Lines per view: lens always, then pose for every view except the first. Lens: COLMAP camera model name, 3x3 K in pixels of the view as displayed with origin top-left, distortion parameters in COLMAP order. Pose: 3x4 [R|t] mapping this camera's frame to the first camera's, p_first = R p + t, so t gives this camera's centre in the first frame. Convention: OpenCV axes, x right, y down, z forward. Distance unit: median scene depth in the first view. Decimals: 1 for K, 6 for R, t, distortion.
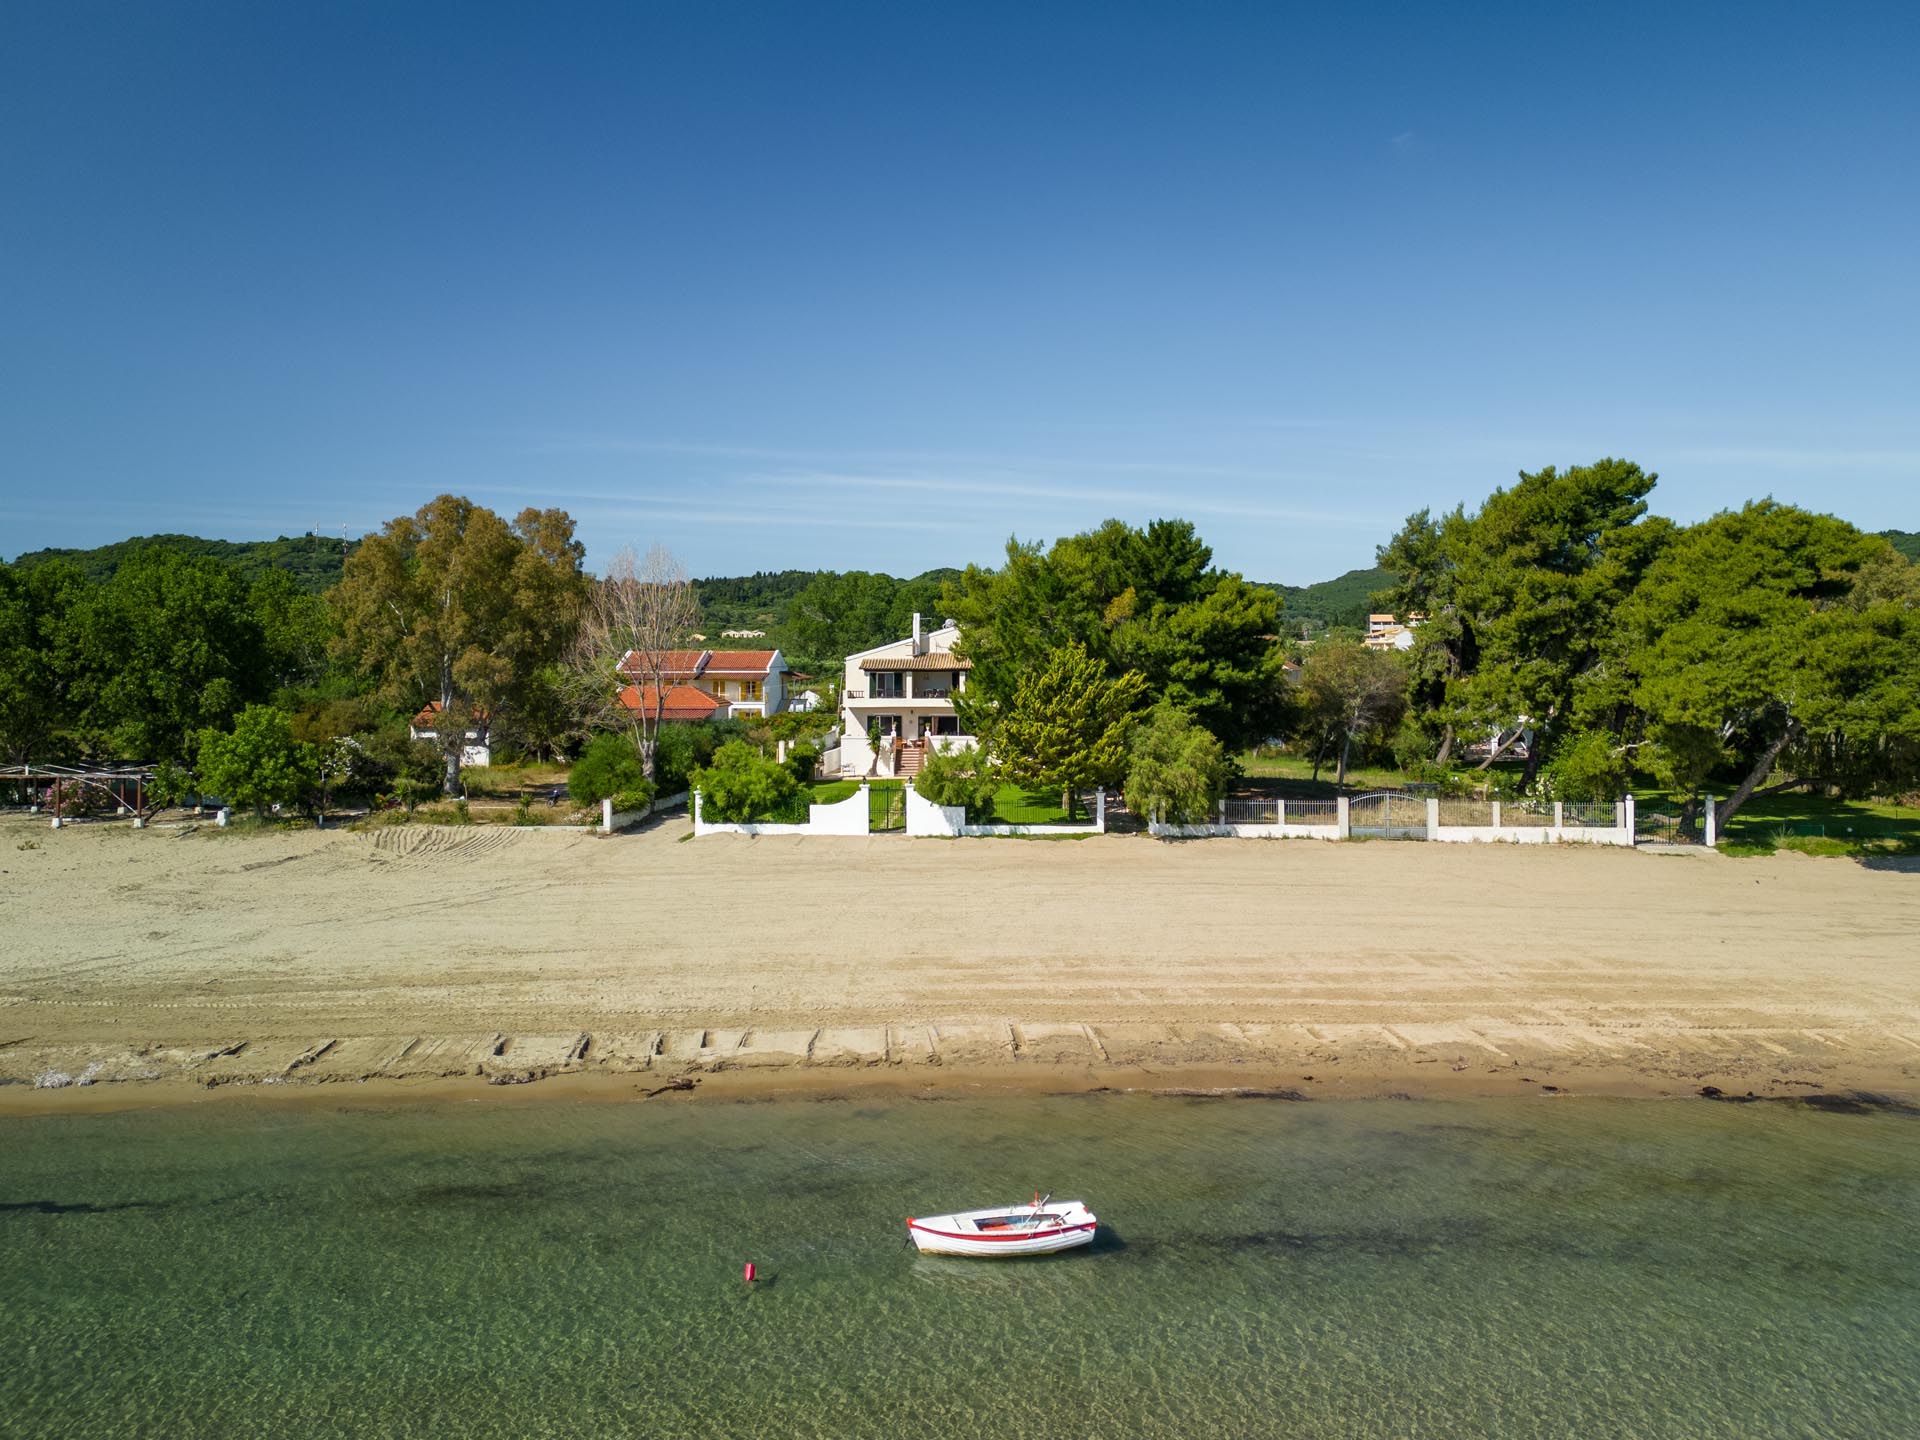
lens RADIAL K [[1453.0, 0, 962.4], [0, 1453.0, 716.9], [0, 0, 1]] dist [0.000596, -0.000003]
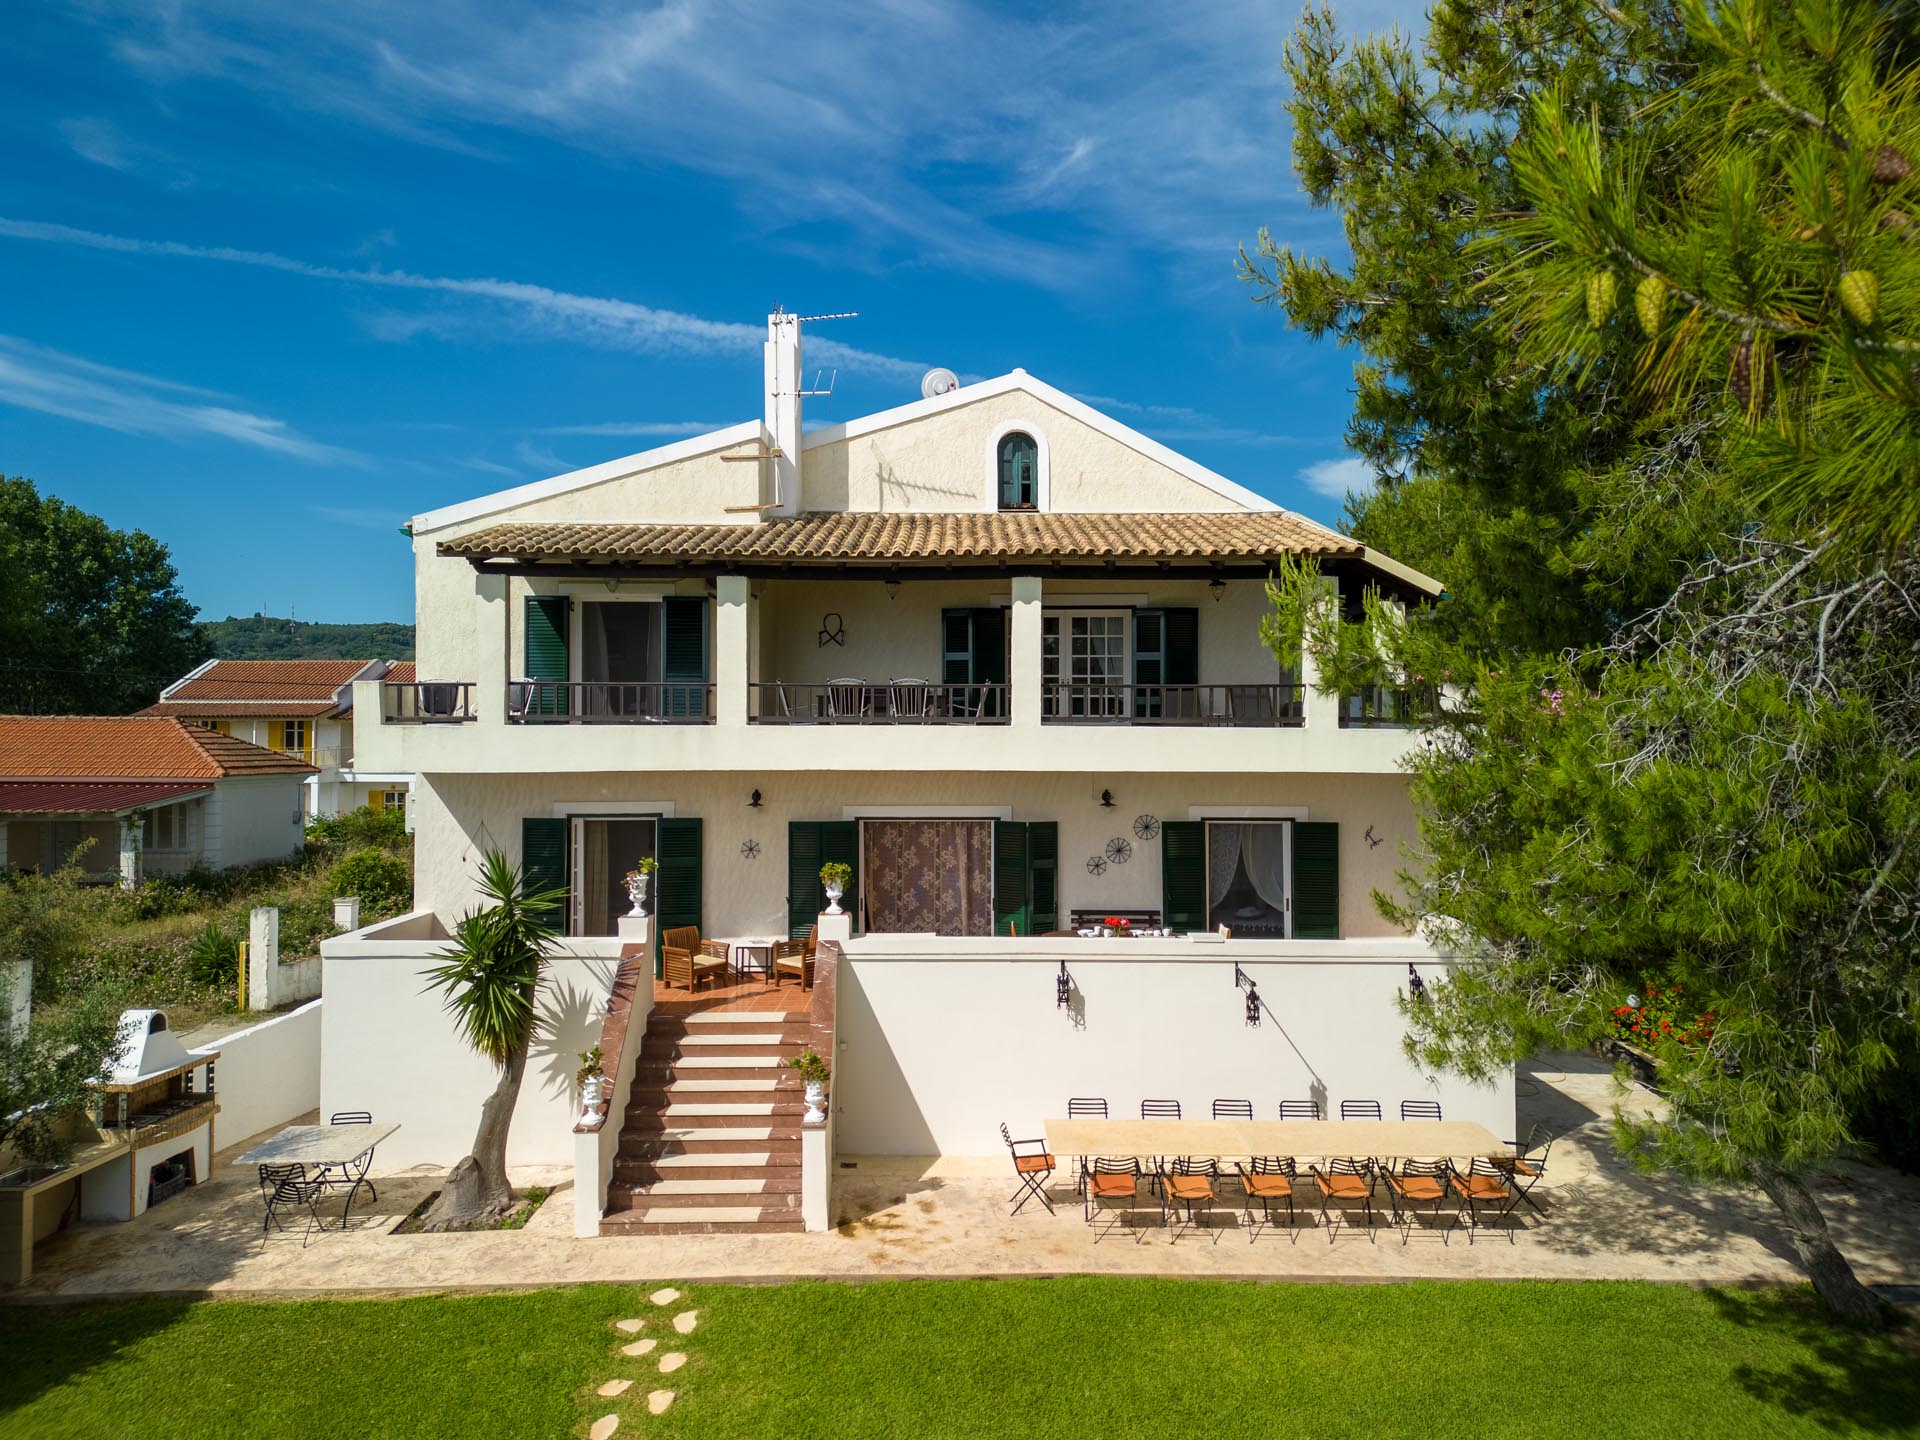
lens RADIAL K [[1346.5, 0, 970.8], [0, 1346.5, 730.2], [0, 0, 1]] dist [-0.003502, 0.000176]
pose [[0.998307, 0.002909, 0.058090, -0.016829], [-0.000223, 0.998932, -0.046199, -0.004047], [-0.058163, 0.046108, 0.997242, 0.827092]]
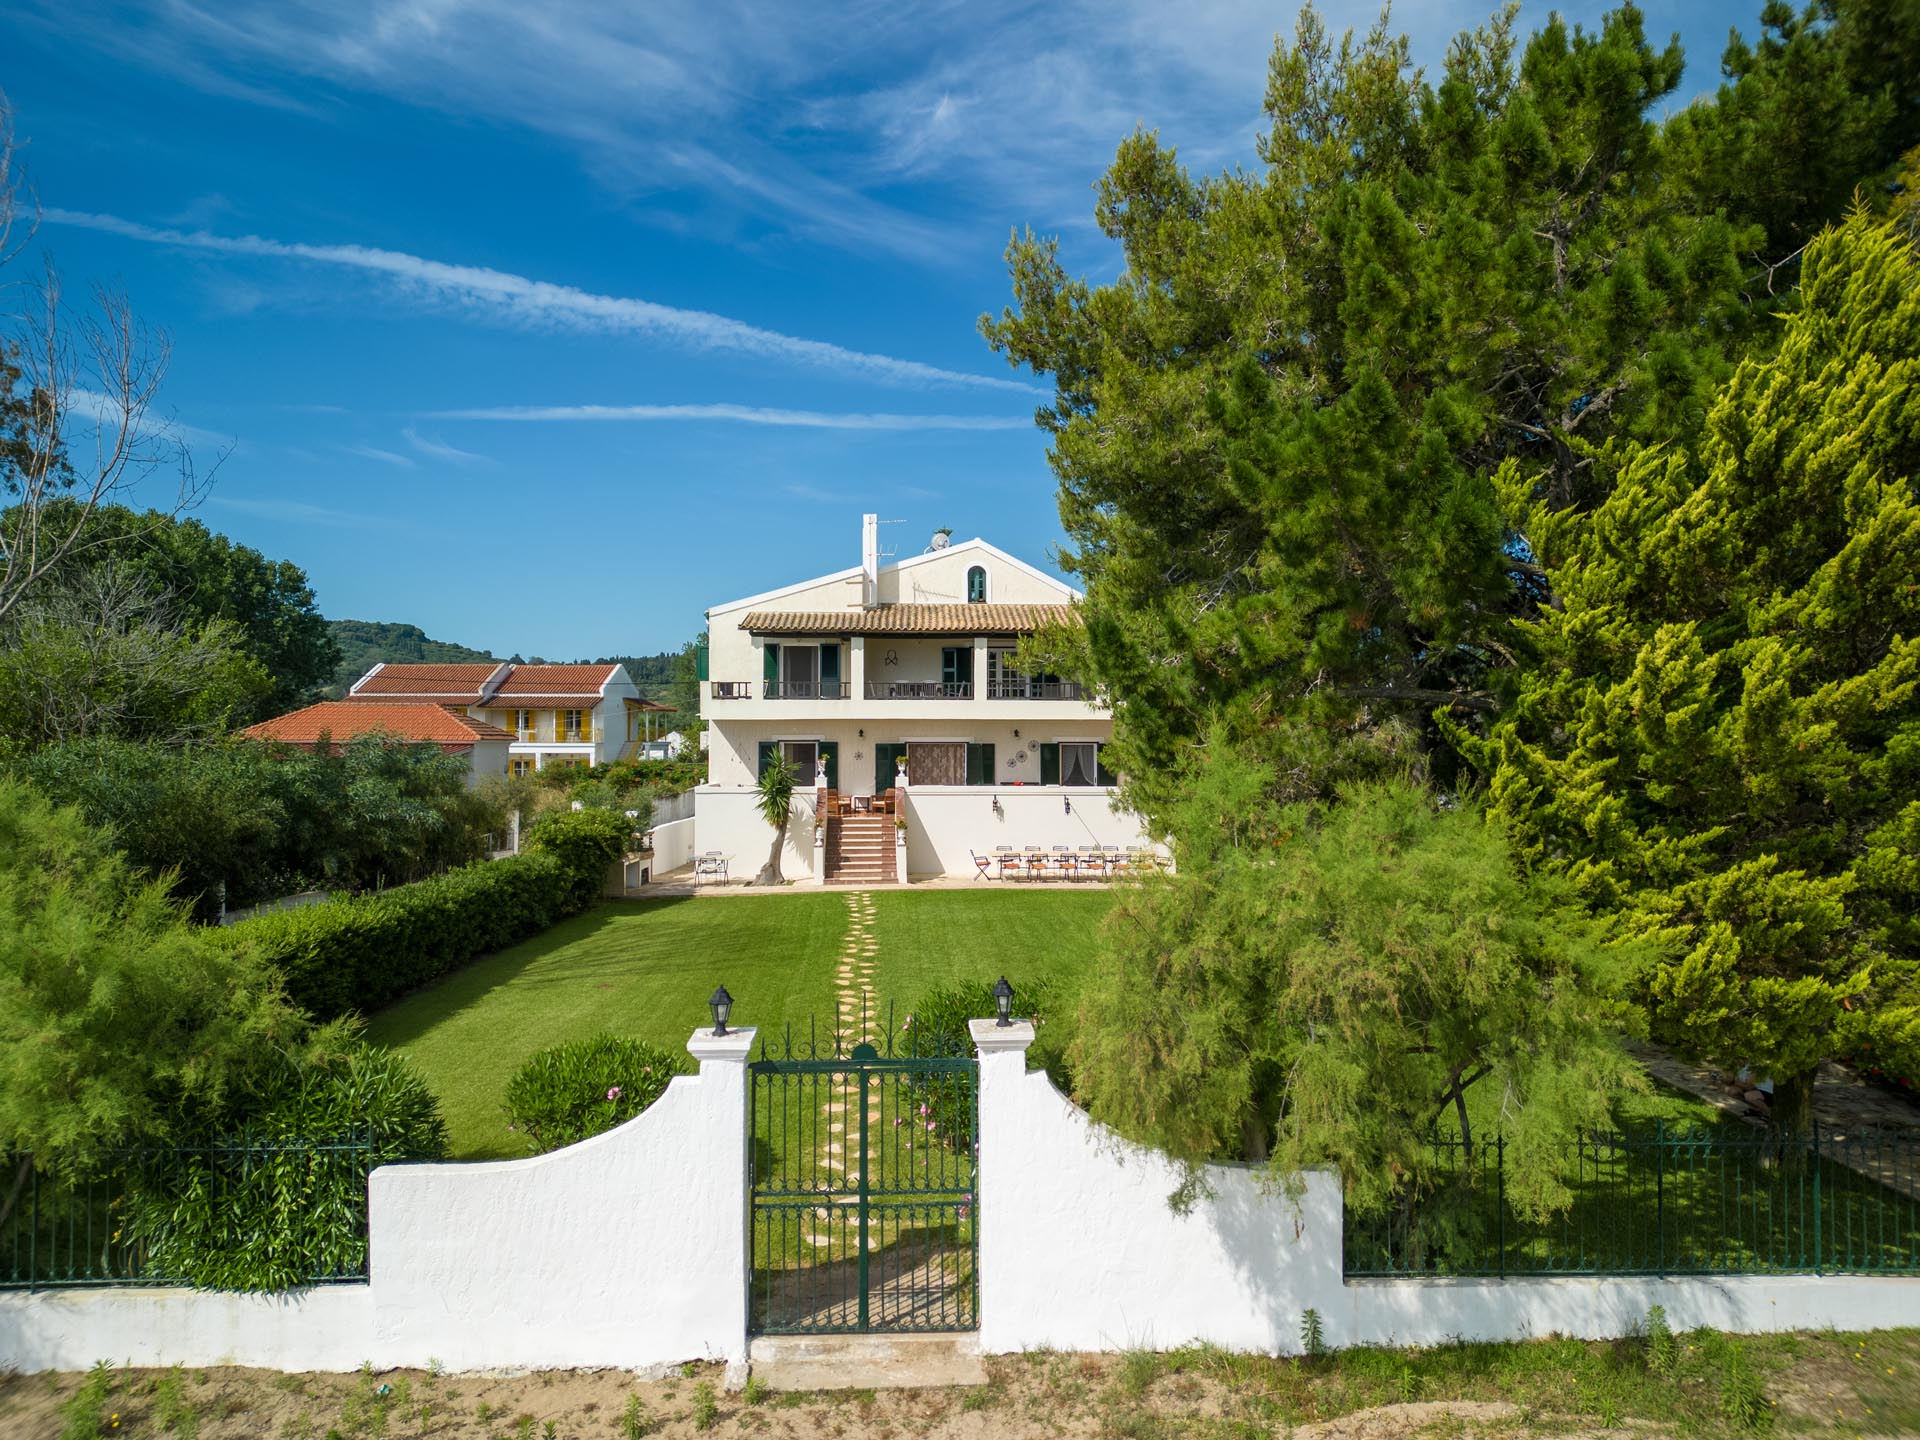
lens RADIAL K [[1346.5, 0, 948.8], [0, 1346.5, 721.3], [0, 0, 1]] dist [-0.003502, 0.000176]
pose [[0.997523, 0.003060, 0.070278, -0.037392], [0.000505, 0.998716, -0.050661, 0.014000], [-0.070343, 0.050571, 0.996240, 0.599485]]
